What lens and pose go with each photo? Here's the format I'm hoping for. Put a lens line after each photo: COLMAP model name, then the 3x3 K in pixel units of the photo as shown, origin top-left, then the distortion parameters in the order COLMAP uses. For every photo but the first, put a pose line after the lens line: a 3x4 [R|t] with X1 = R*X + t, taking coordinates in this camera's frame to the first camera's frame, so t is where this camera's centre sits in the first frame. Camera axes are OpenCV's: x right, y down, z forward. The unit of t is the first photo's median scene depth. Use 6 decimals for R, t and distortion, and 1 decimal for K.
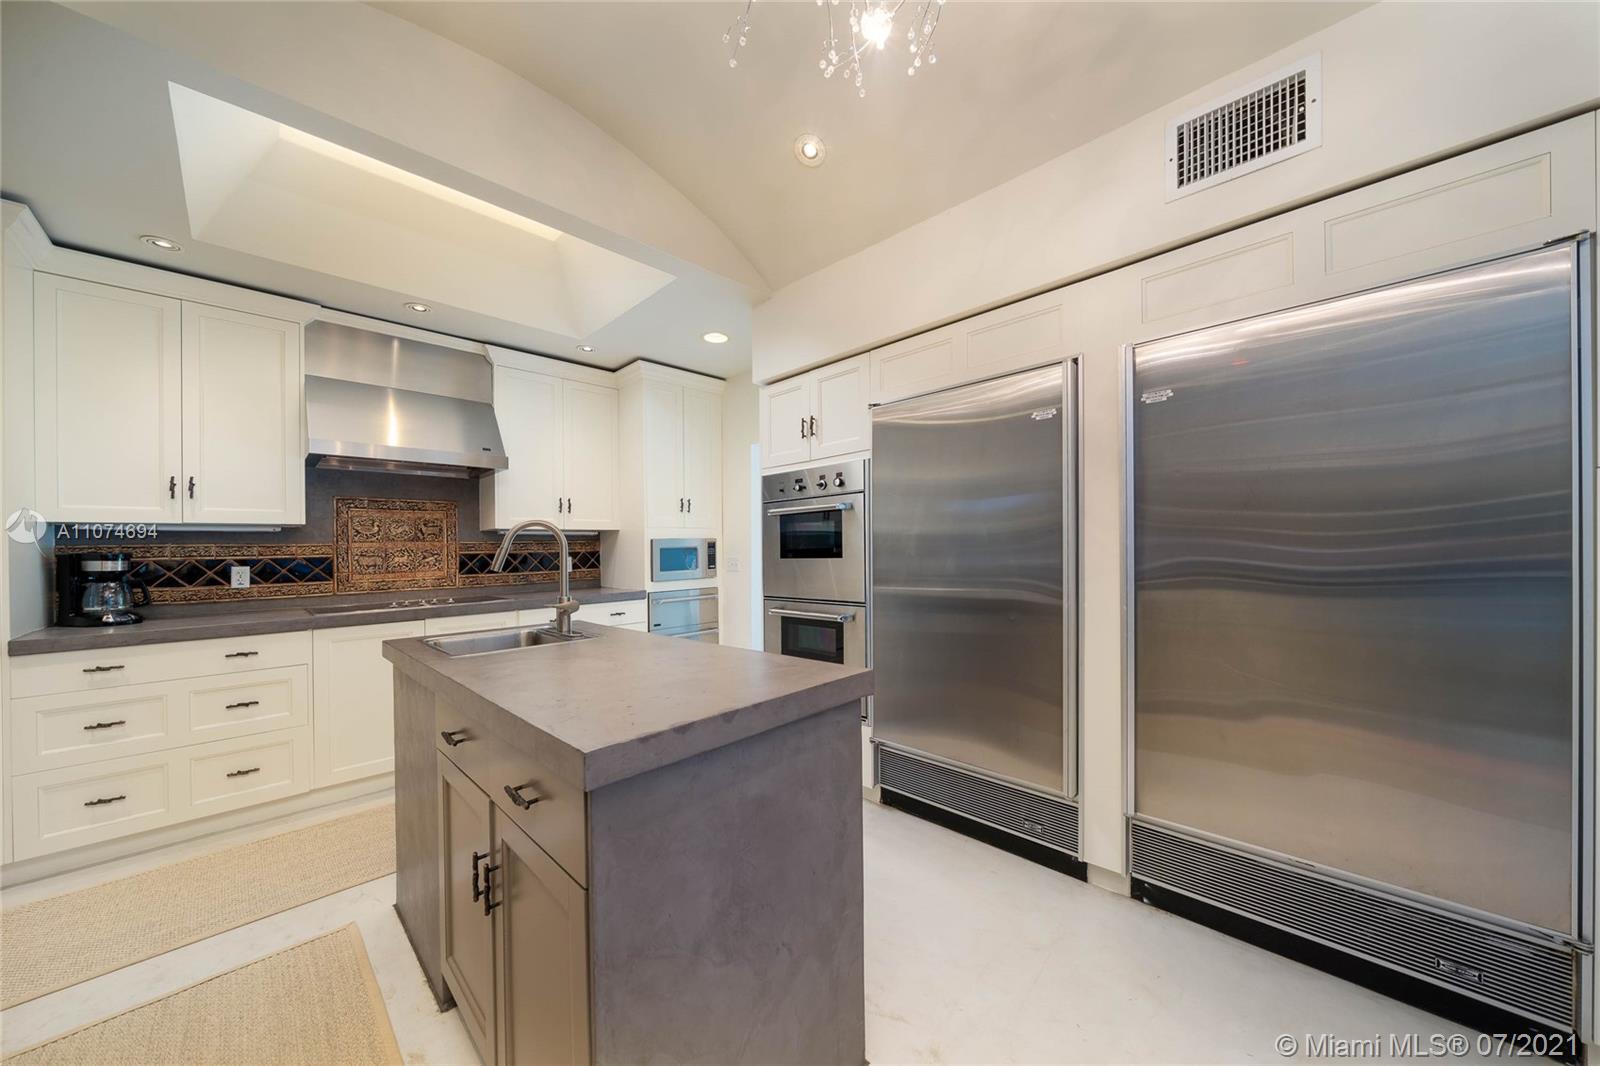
lens RADIAL K [[561.0, 0, 787.7], [0, 561.0, 538.7], [0, 0, 1]] dist [-0.007611, -0.000054]
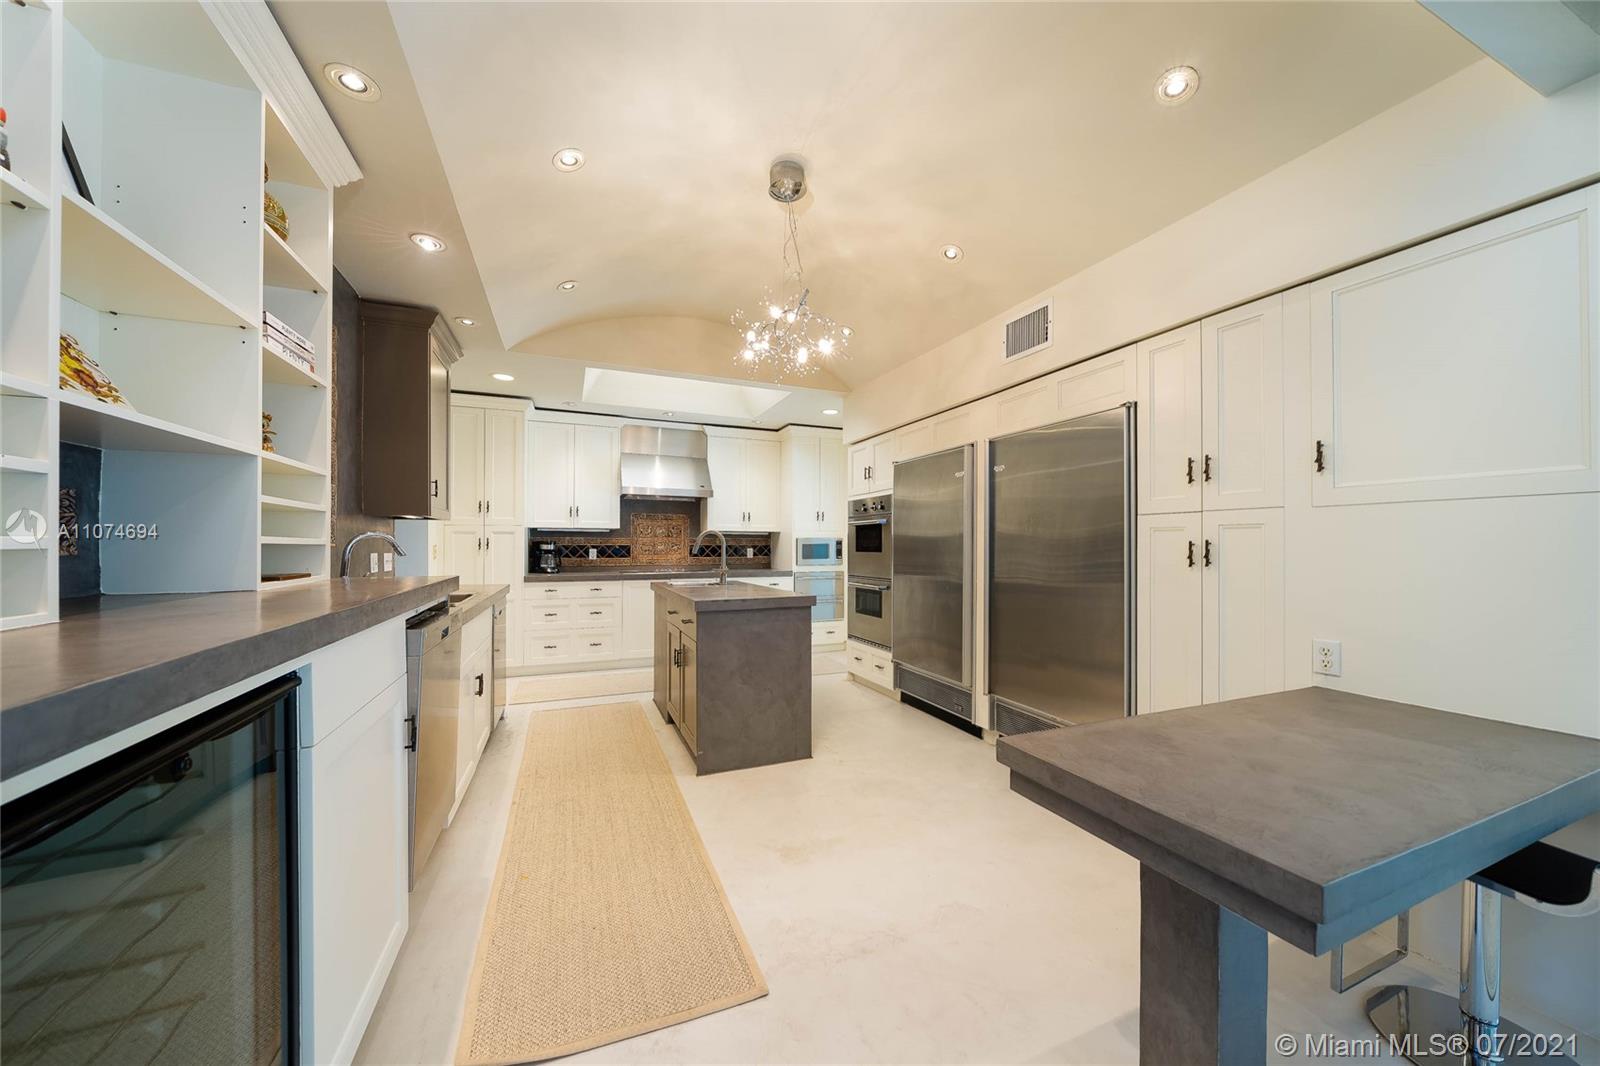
lens RADIAL K [[561.0, 0, 801.0], [0, 561.0, 537.9], [0, 0, 1]] dist [-0.007611, -0.000054]
pose [[0.930273, 0.017042, -0.366473, 0.463155], [-0.014947, 0.999852, 0.008555, -0.018283], [0.366564, -0.002481, 0.930389, -0.612952]]
